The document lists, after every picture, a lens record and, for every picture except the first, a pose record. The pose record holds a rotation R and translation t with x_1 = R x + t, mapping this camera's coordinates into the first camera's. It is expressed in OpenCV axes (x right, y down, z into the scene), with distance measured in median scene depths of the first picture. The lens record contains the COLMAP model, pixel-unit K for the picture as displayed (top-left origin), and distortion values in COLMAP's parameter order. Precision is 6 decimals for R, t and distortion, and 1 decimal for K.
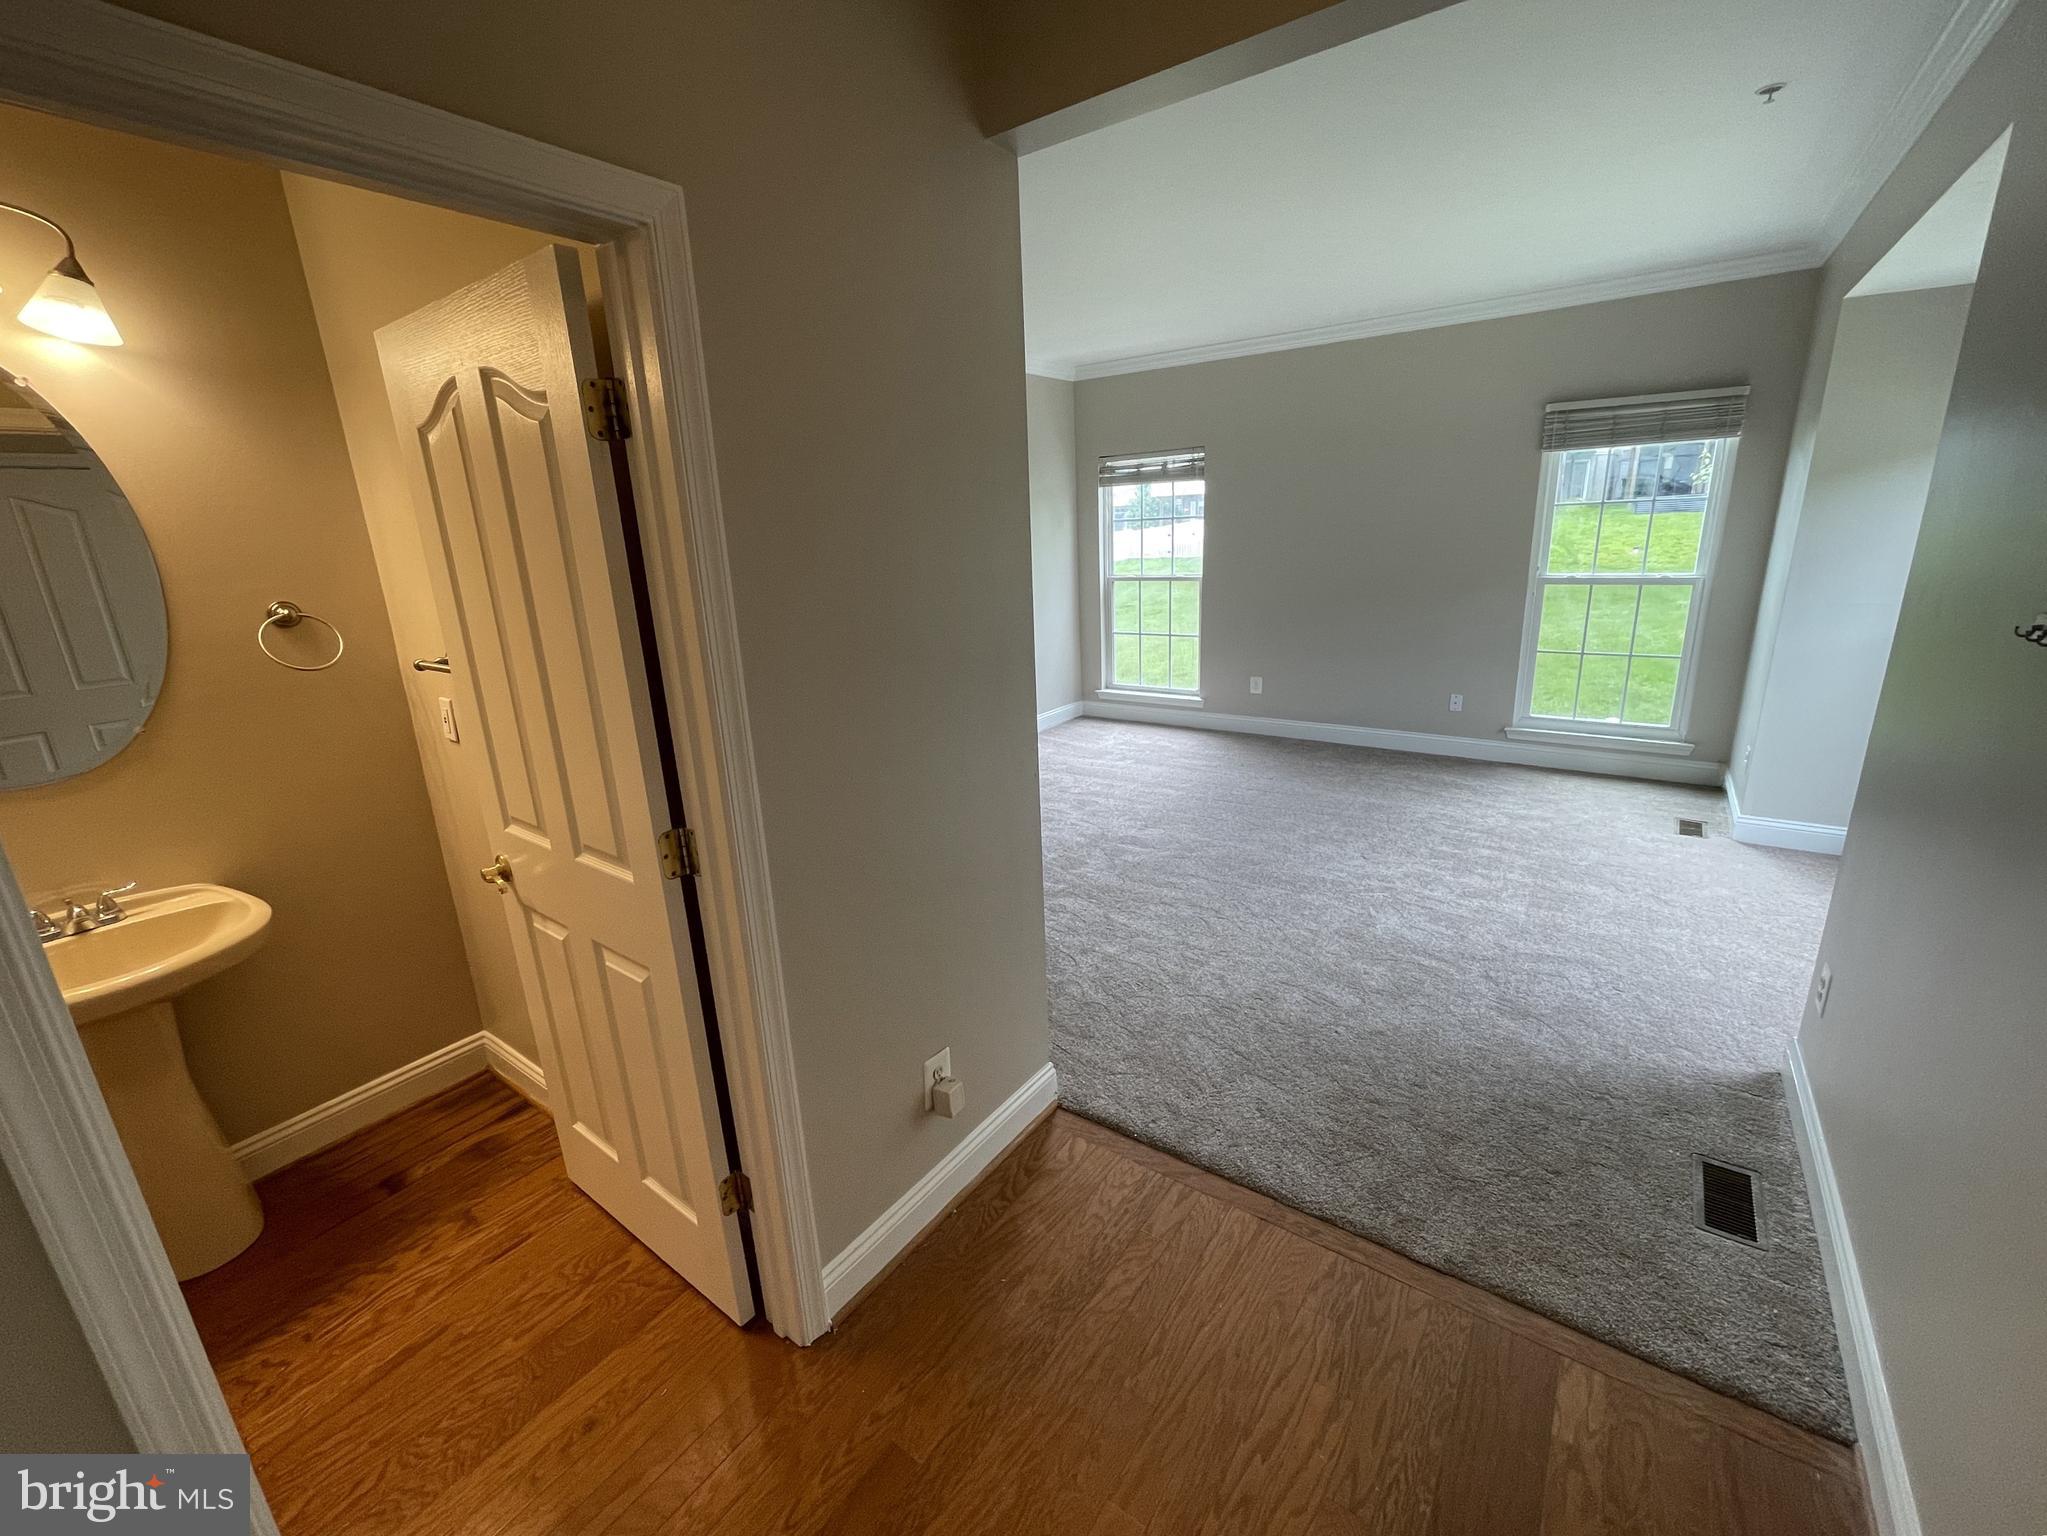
lens RADIAL K [[843.5, 0, 1017.1], [0, 843.5, 765.4], [0, 0, 1]] dist [-0.002713, -0.000943]
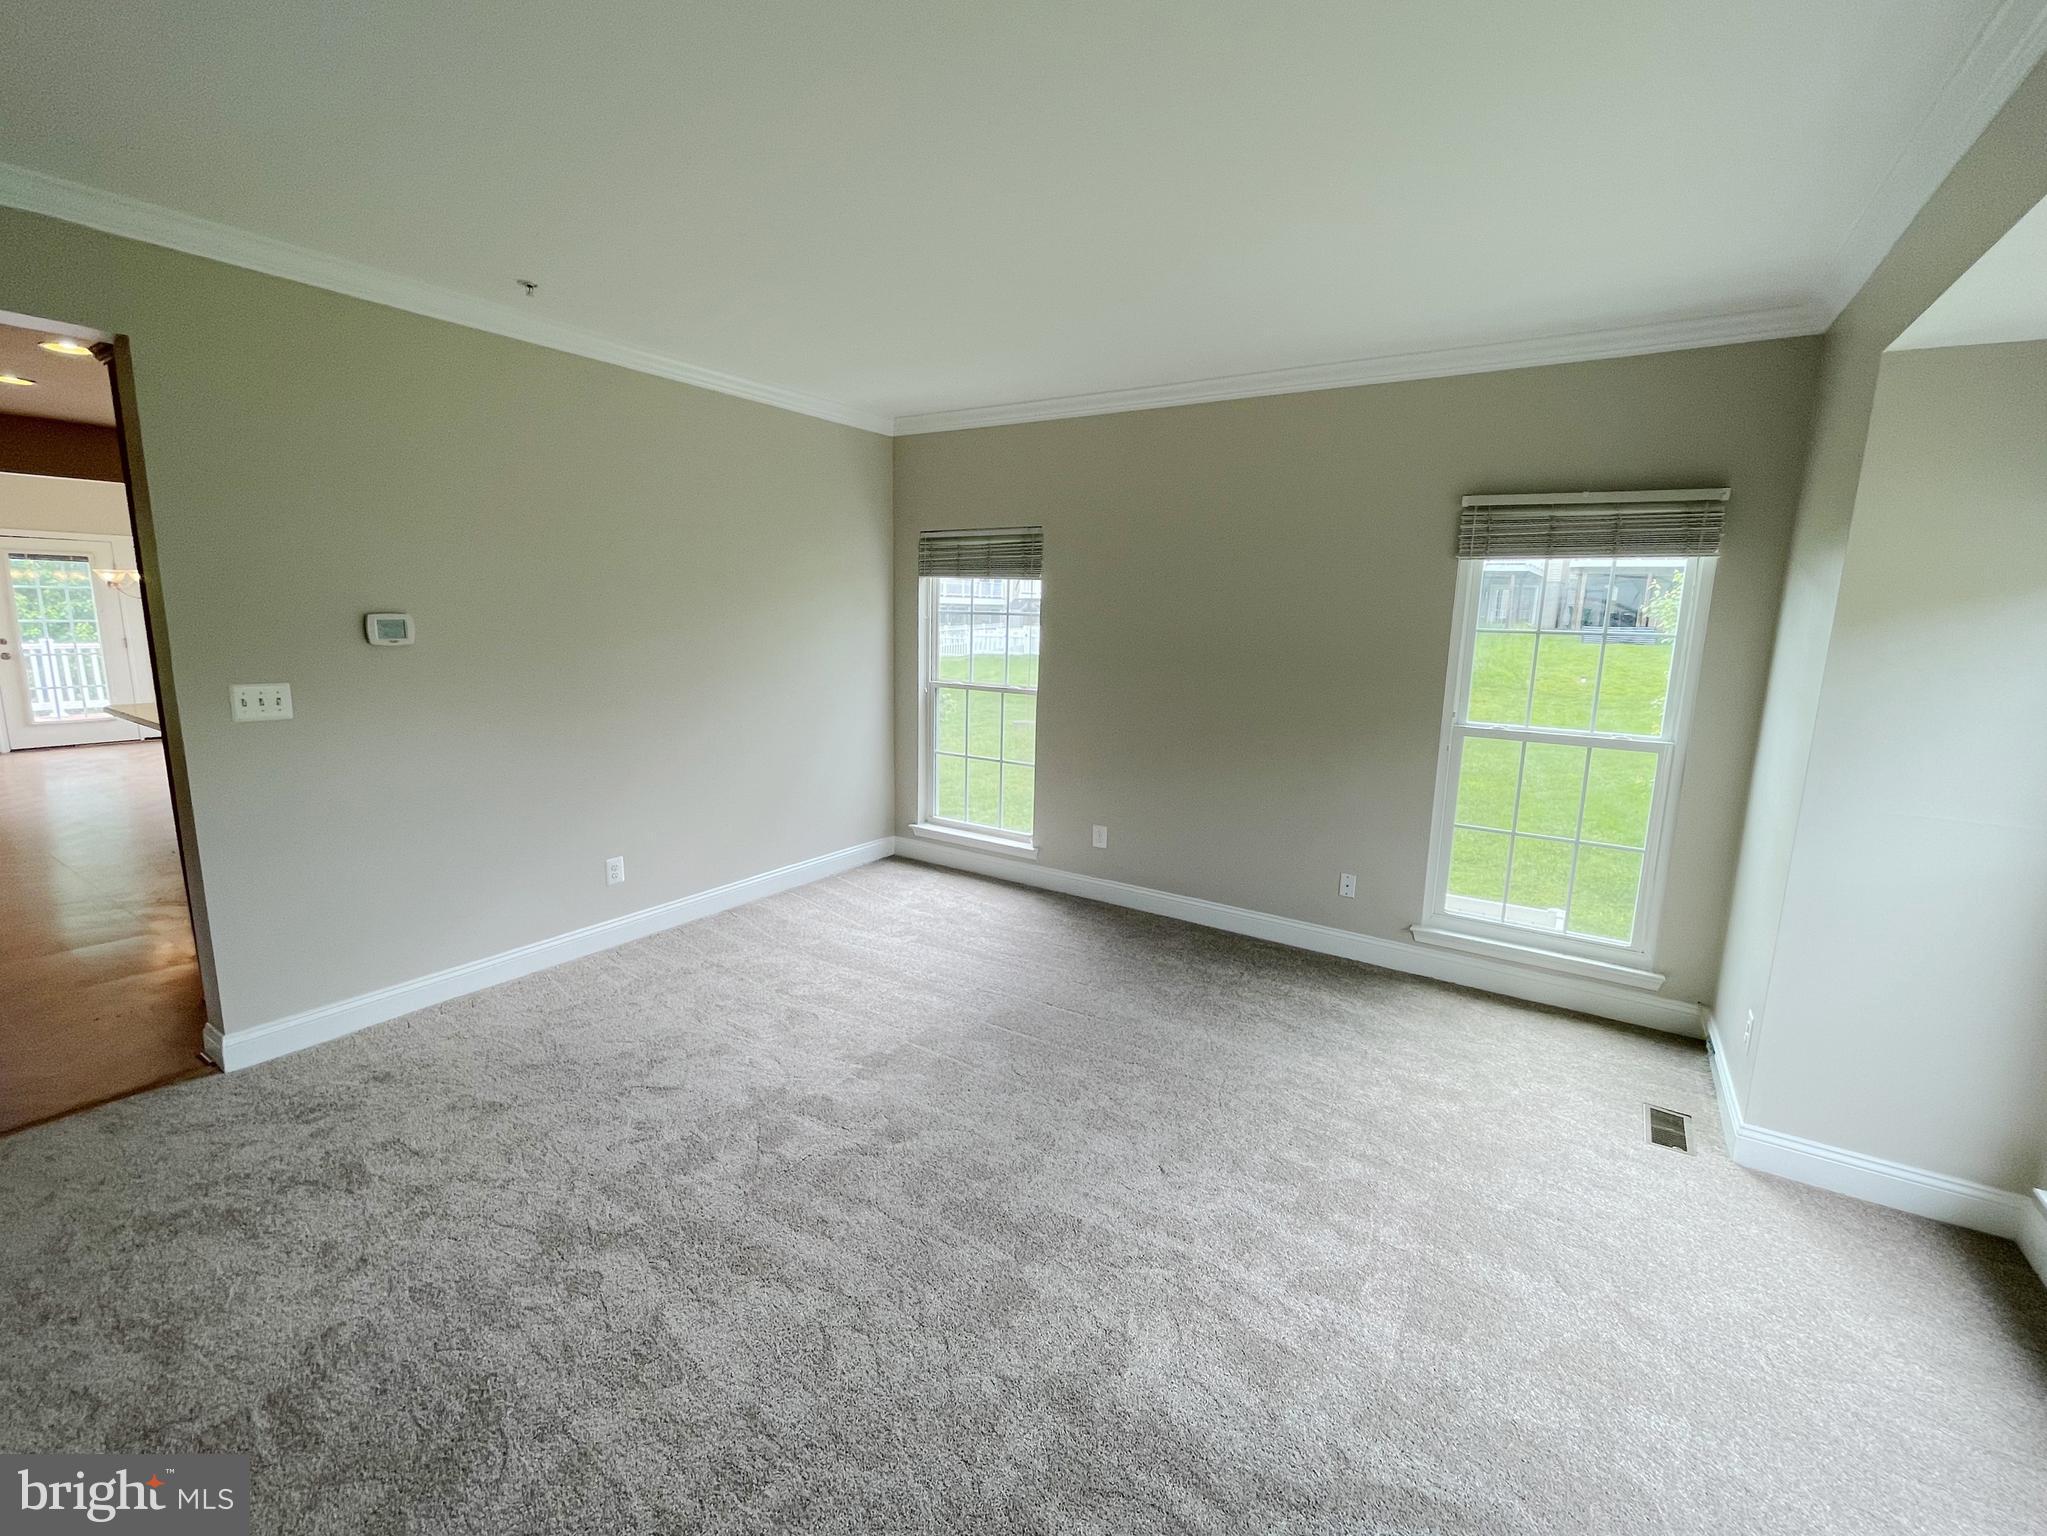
lens RADIAL K [[862.7, 0, 1023.5], [0, 862.7, 768.0], [0, 0, 1]] dist [-0.003108, 0.000911]
pose [[0.996921, 0.058112, 0.052640, 0.221452], [-0.052580, 0.993497, -0.100992, -0.097028], [-0.058166, 0.097914, 0.993494, 0.298607]]
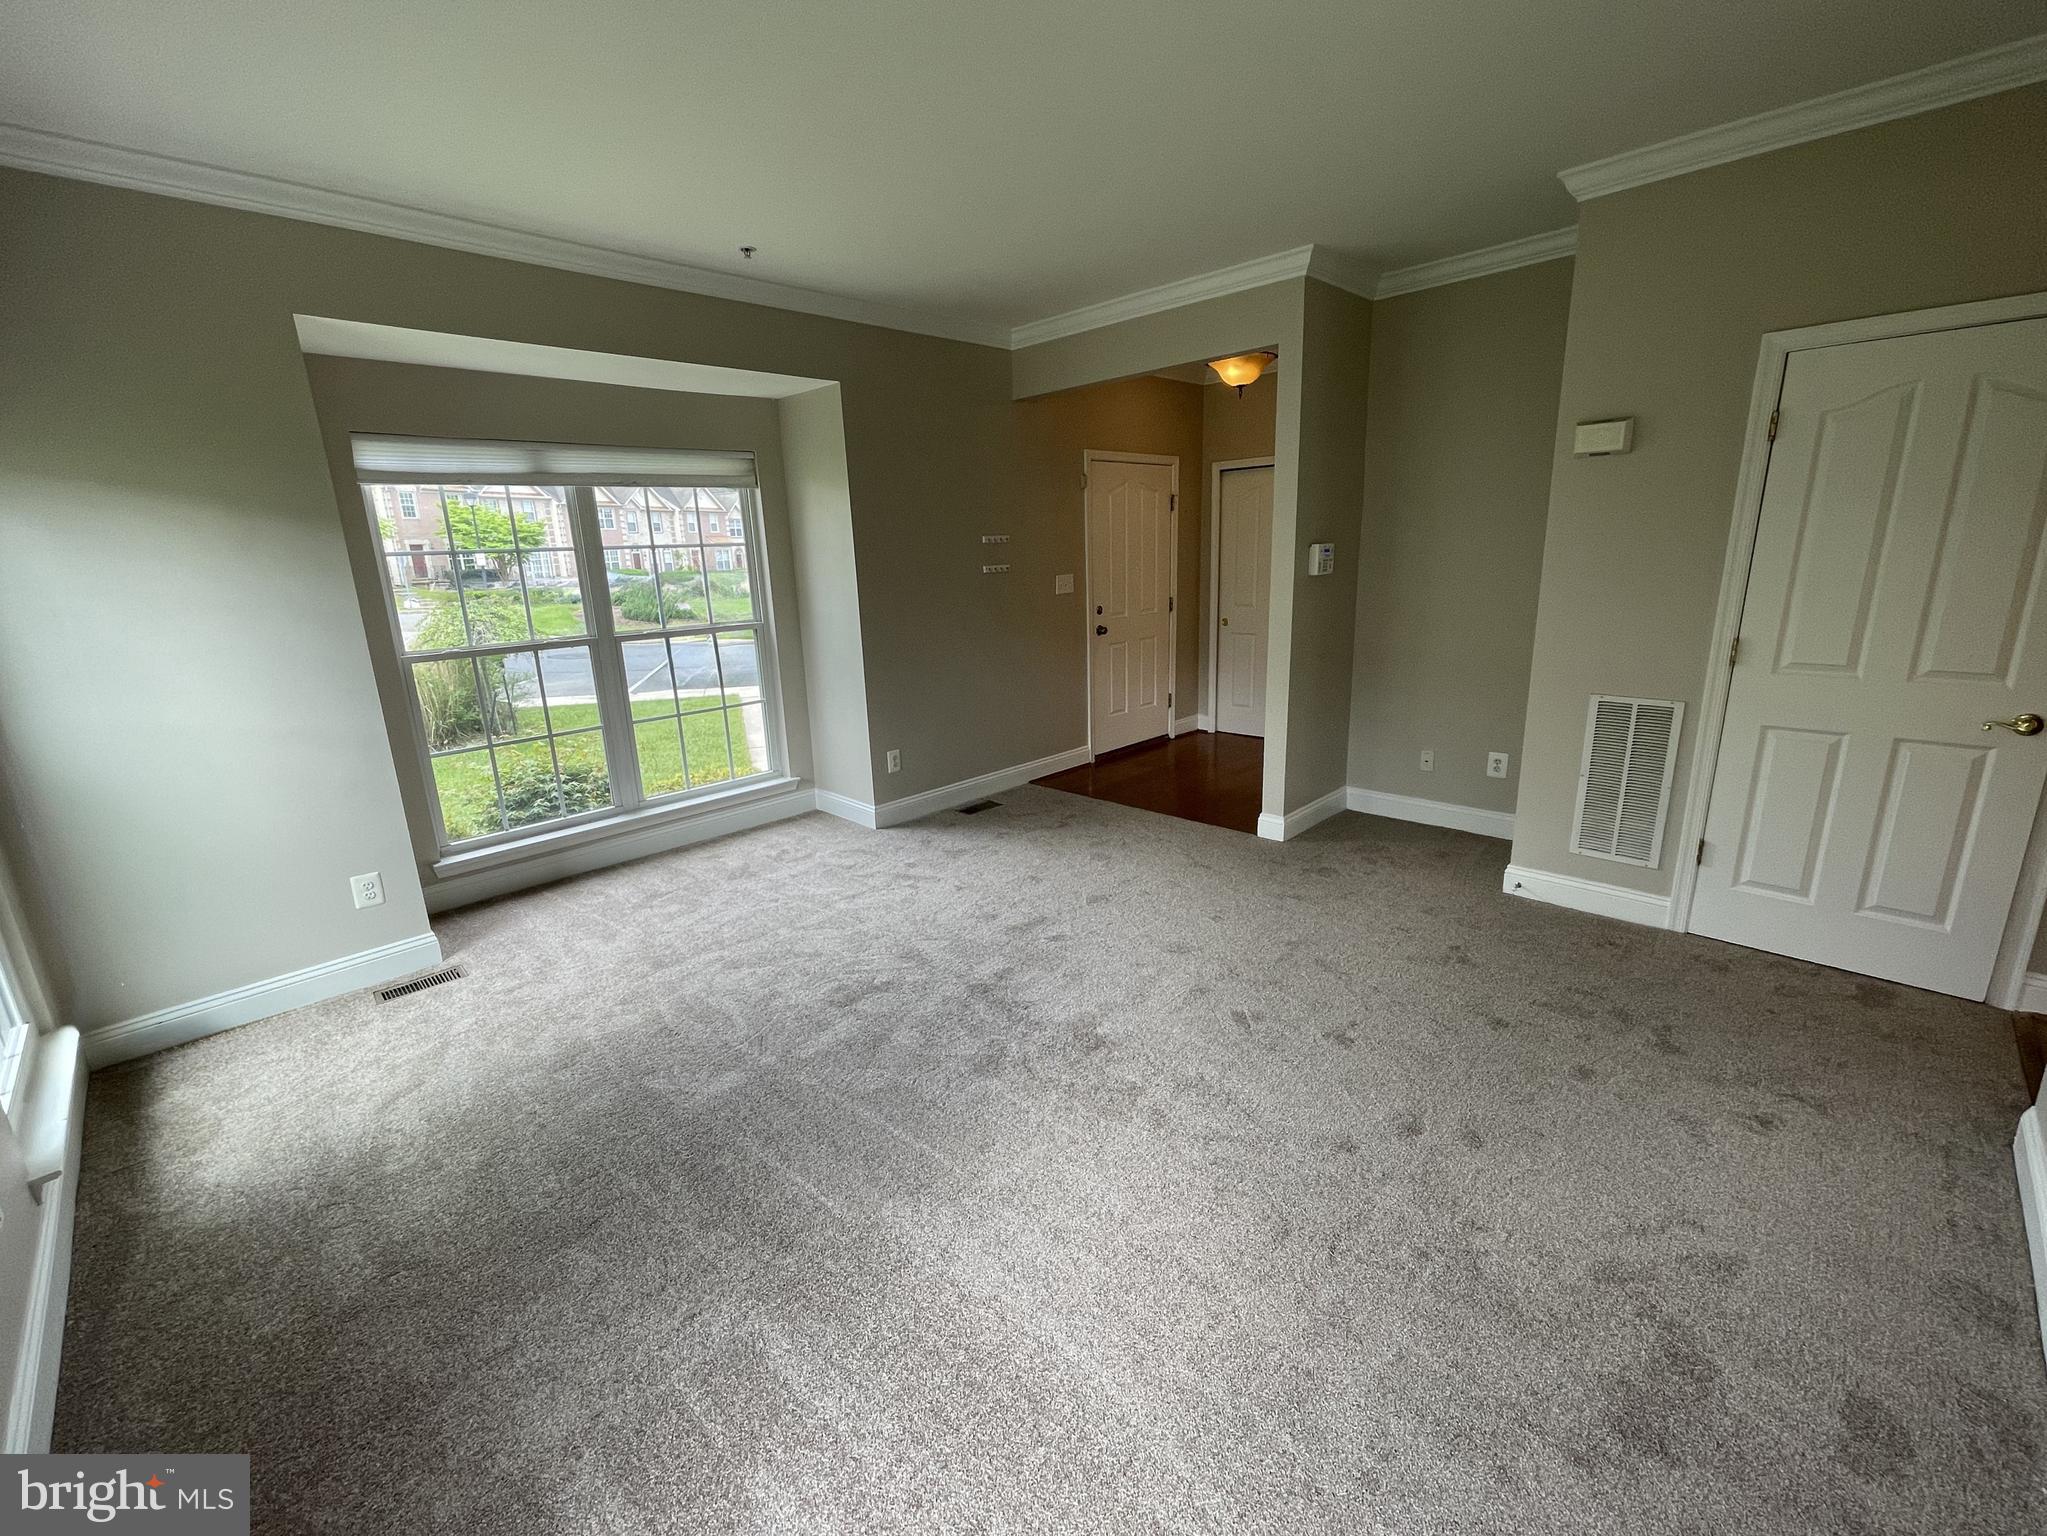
lens RADIAL K [[834.9, 0, 1011.6], [0, 834.9, 761.8], [0, 0, 1]] dist [-0.001805, 0.000333]
pose [[-0.985832, 0.047915, 0.160746, 0.134327], [0.122785, 0.859041, 0.496962, -0.357768], [-0.114275, 0.509659, -0.852754, 1.277017]]
